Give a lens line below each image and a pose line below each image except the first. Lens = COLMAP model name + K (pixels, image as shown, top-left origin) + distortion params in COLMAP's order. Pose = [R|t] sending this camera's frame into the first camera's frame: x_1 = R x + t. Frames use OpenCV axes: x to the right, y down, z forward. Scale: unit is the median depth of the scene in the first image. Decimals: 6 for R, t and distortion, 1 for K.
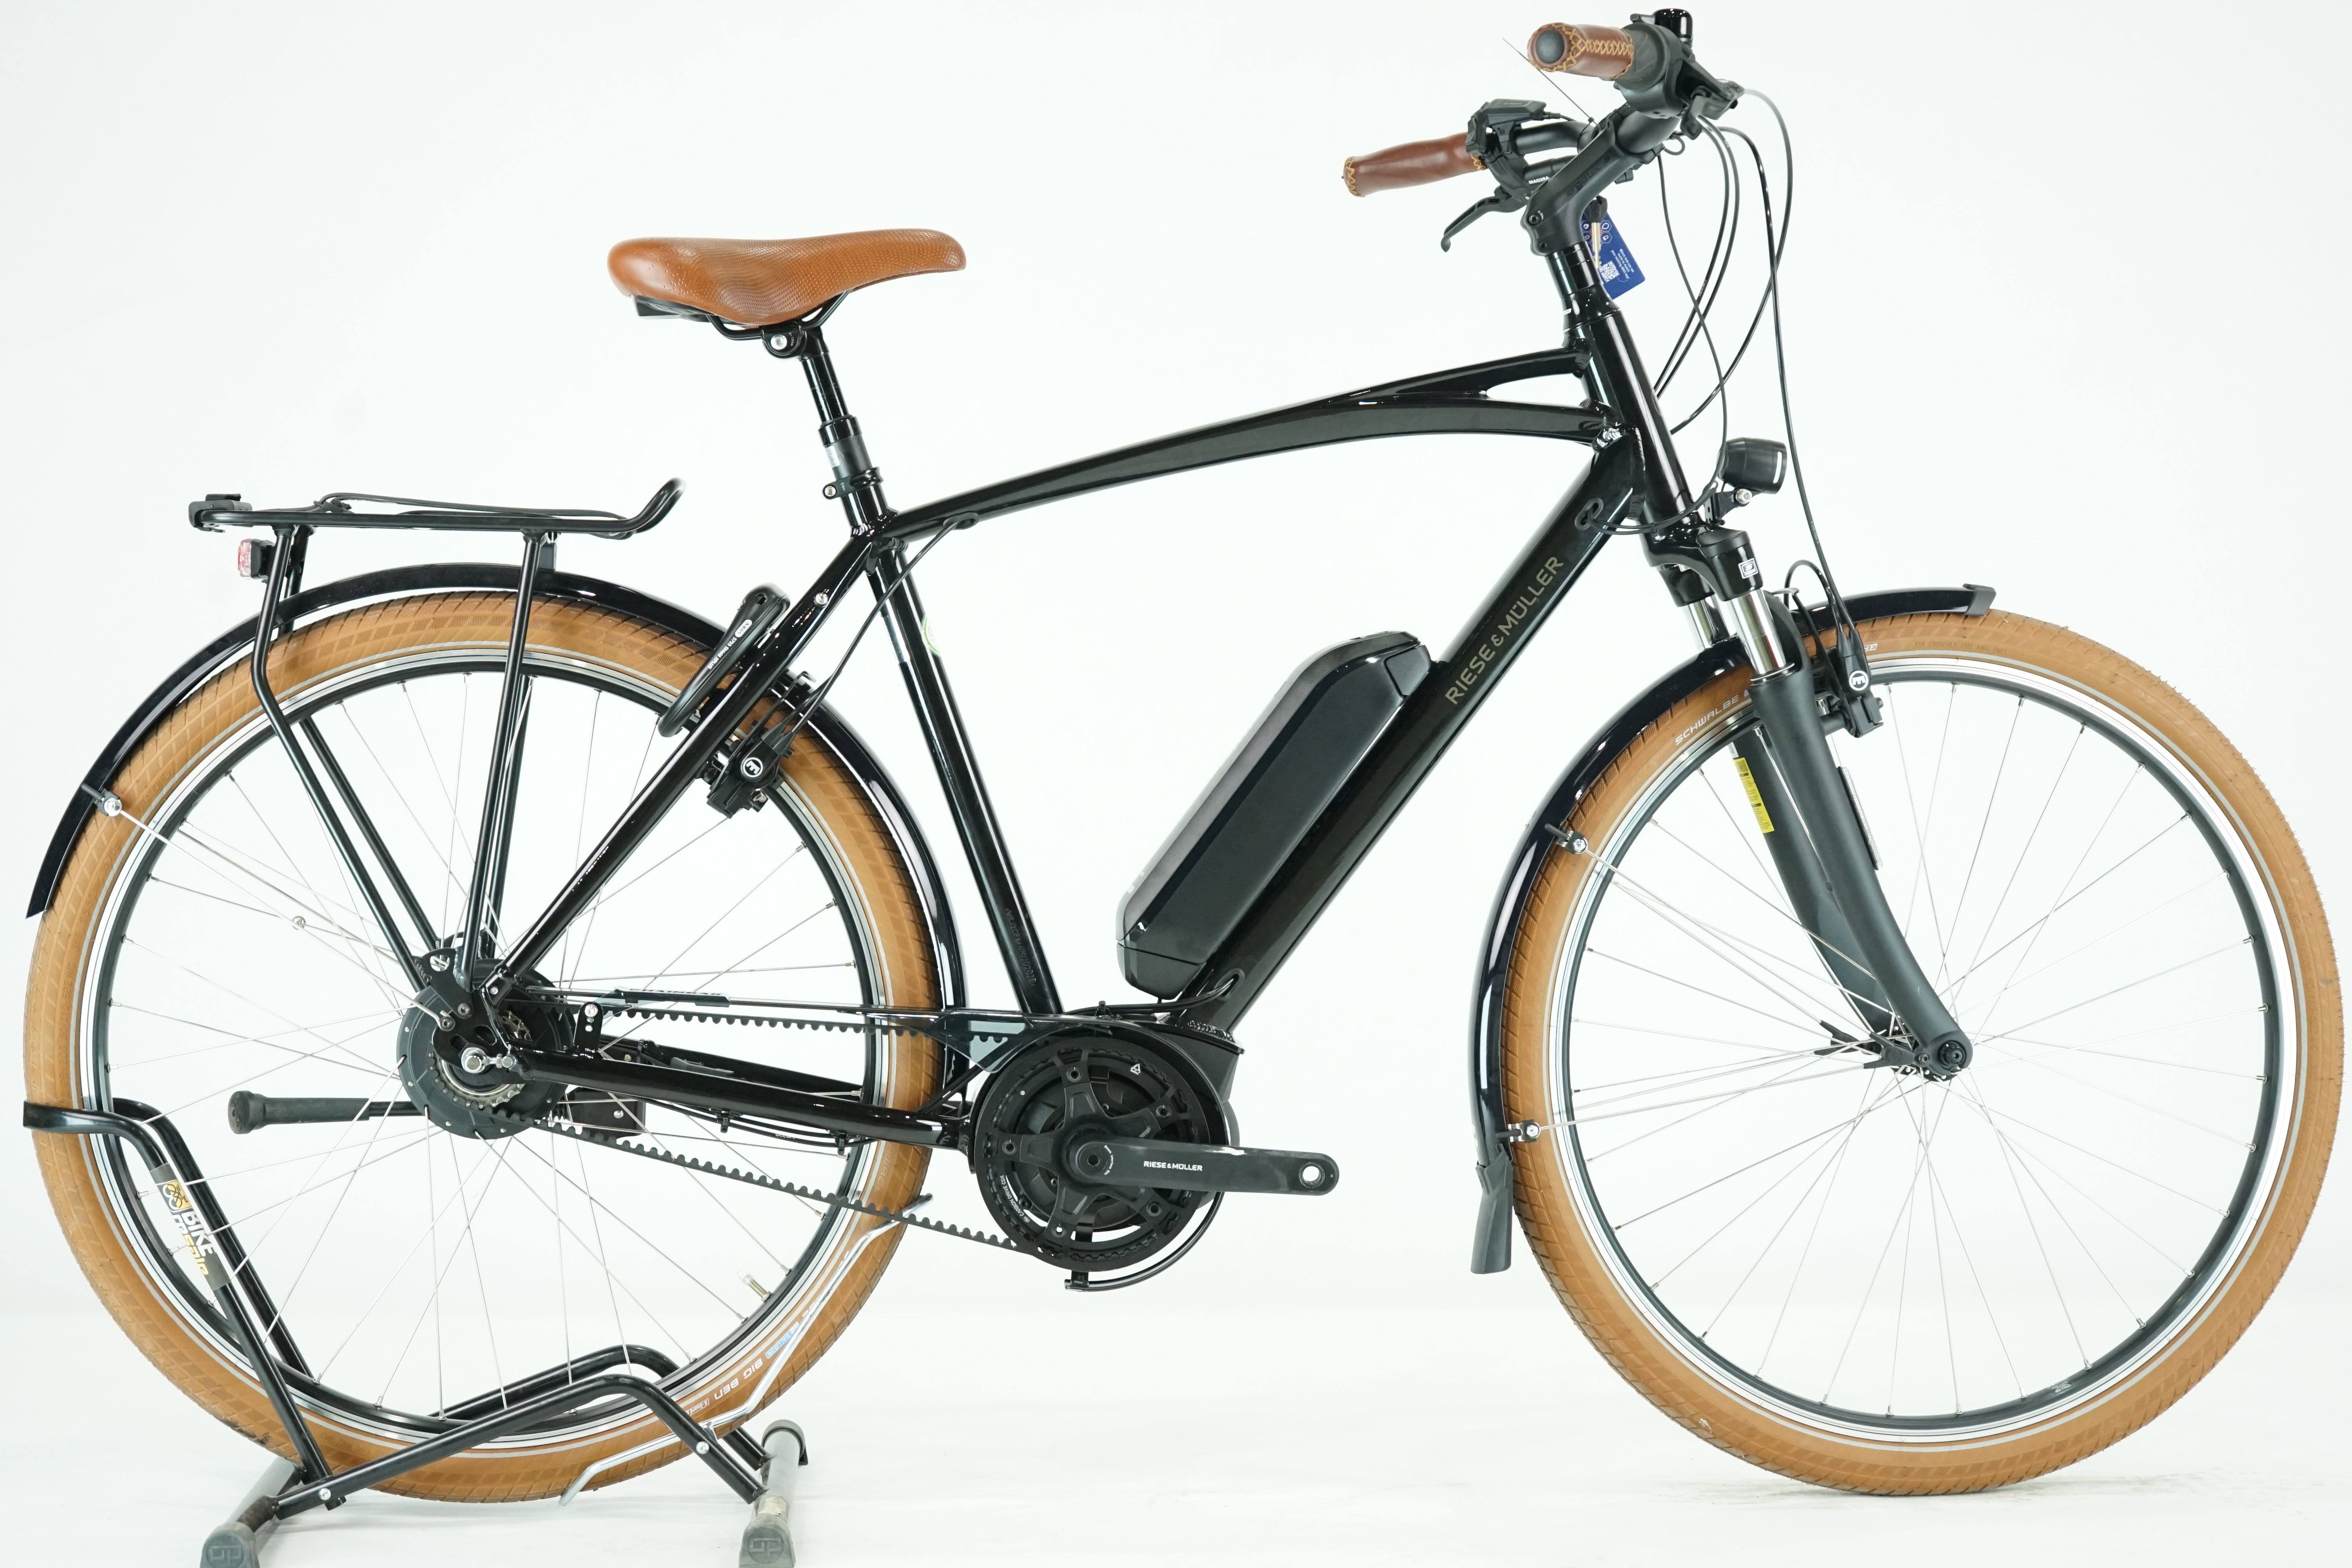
lens RADIAL K [[3934.7, 0, 1176.0], [0, 3934.7, 784.0], [0, 0, 1]] dist [-0.020243, -0.027211]
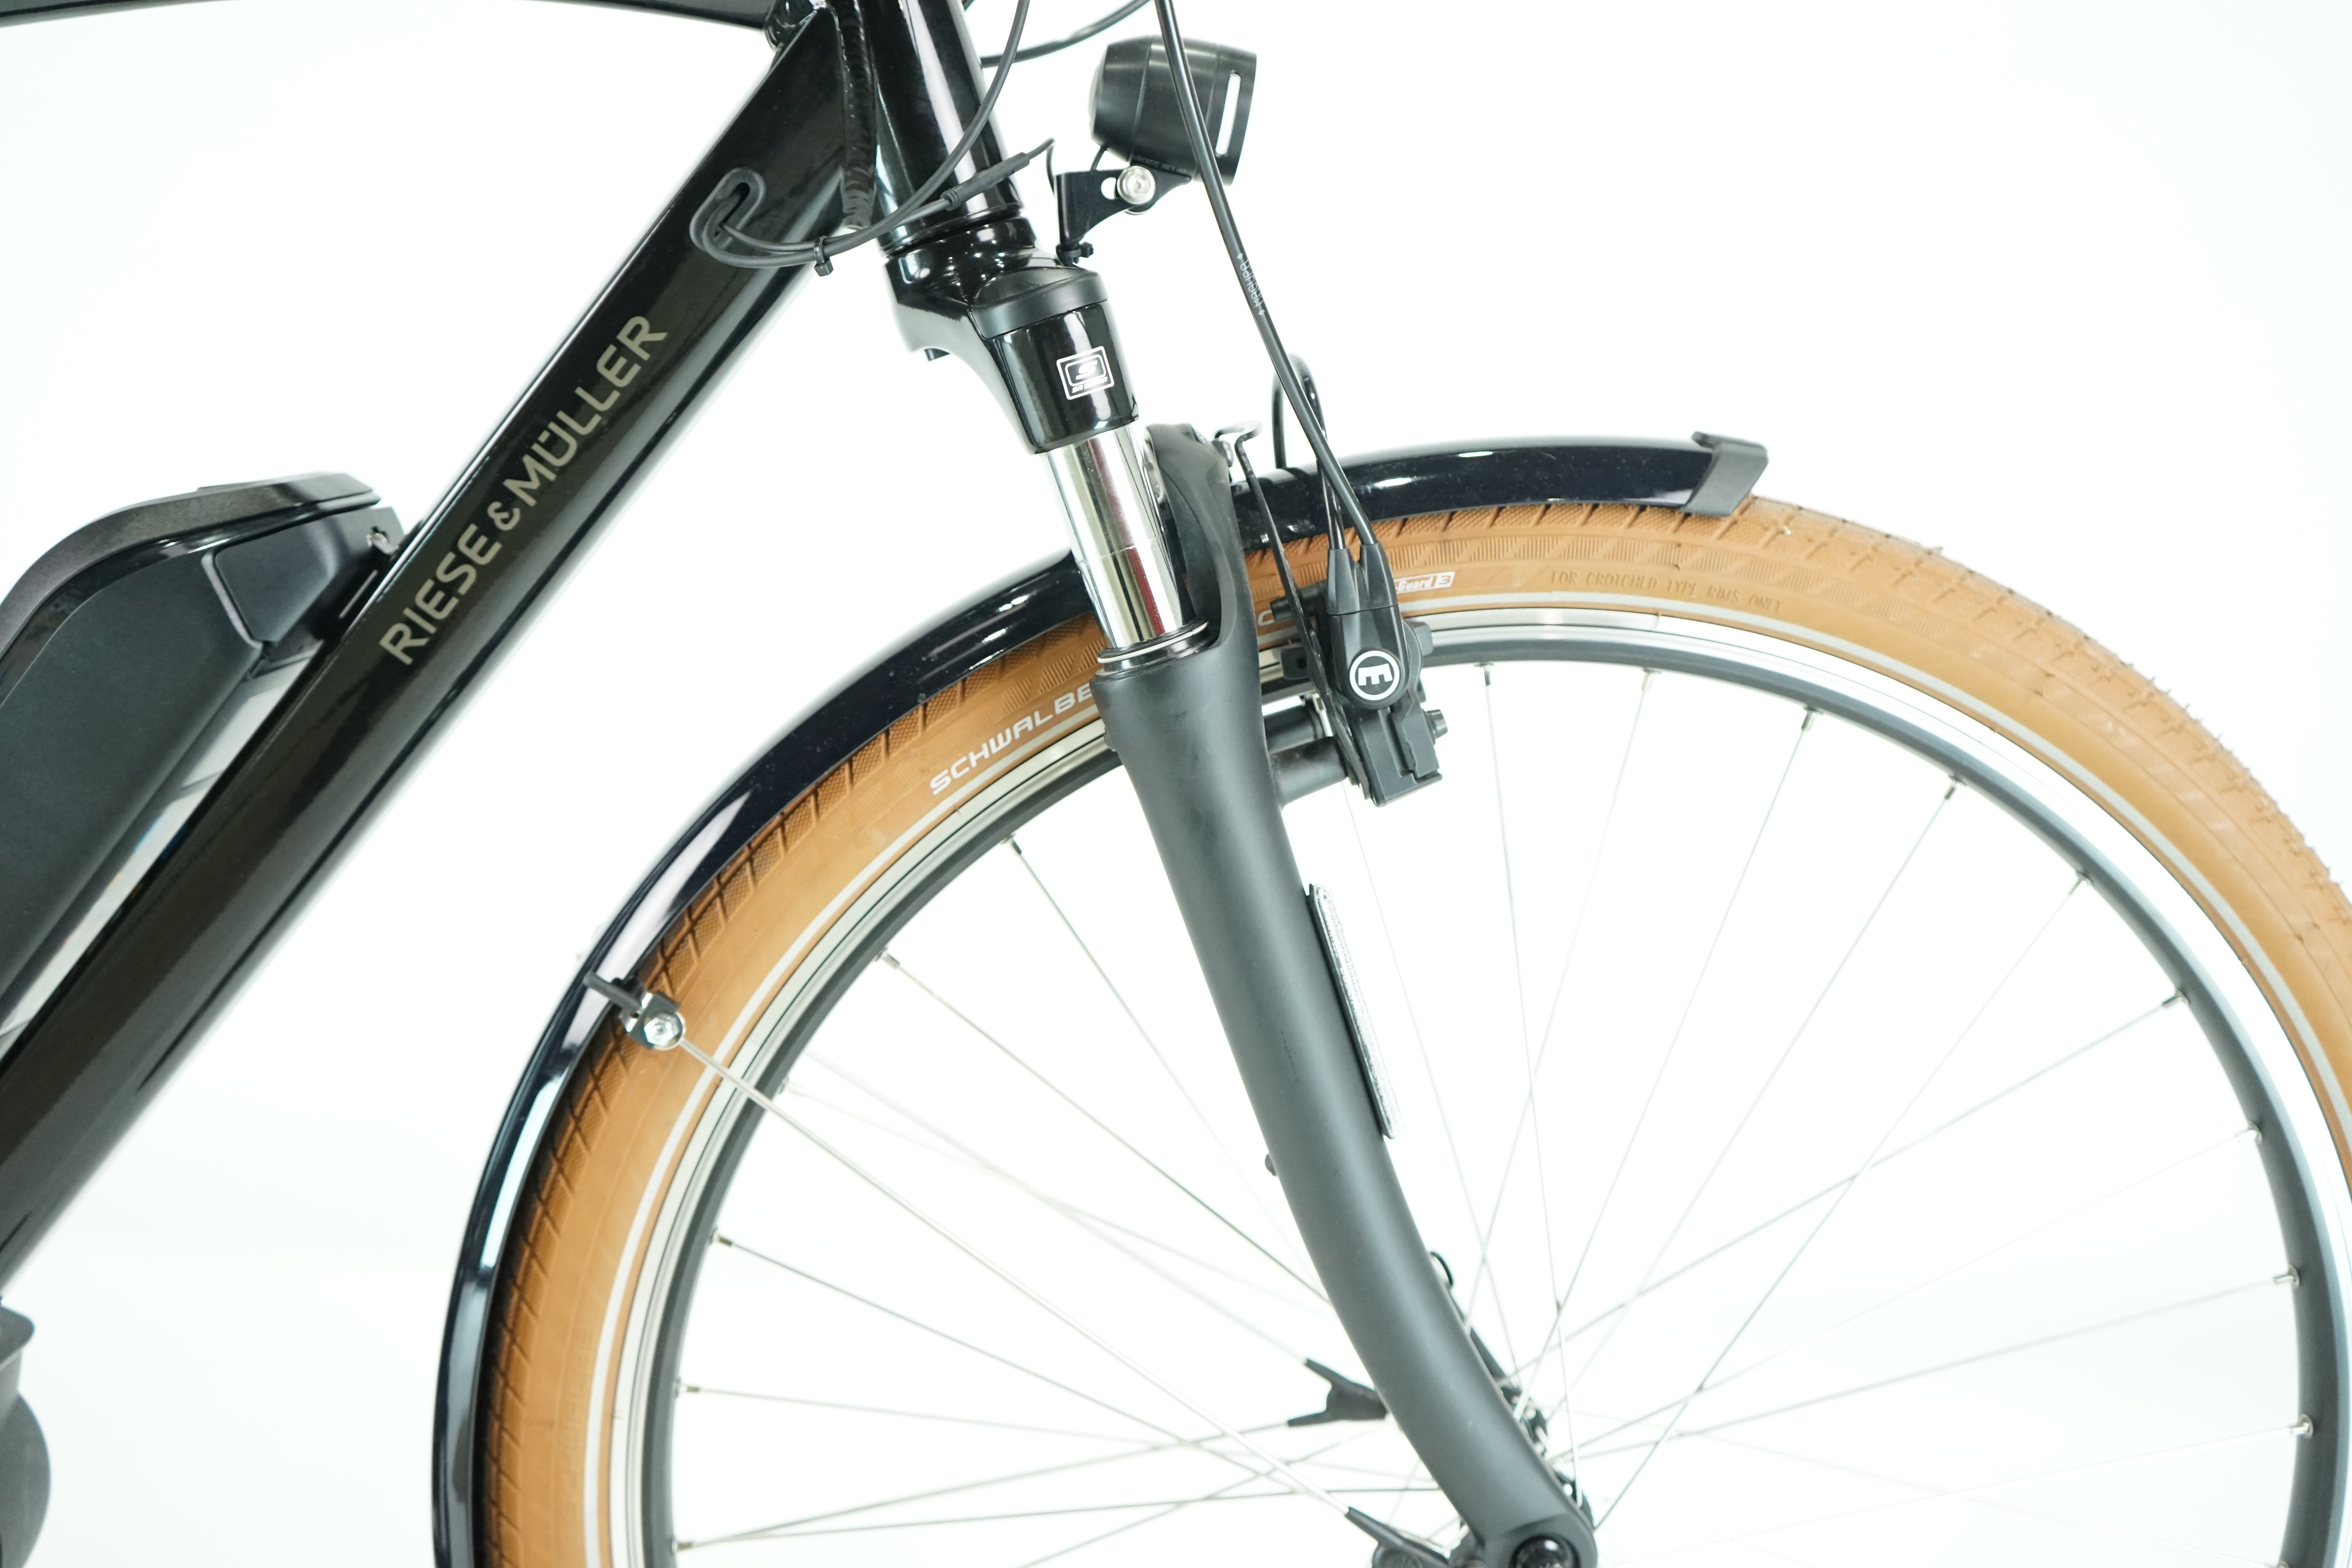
lens RADIAL K [[2260.1, 0, 1176.0], [0, 2260.1, 784.0], [0, 0, 1]] dist [-0.007252, 0.000100]
pose [[0.992298, 0.070907, -0.101570, 0.176307], [-0.054457, 0.986184, 0.156445, -0.049459], [0.111260, -0.149709, 0.982450, 0.768501]]
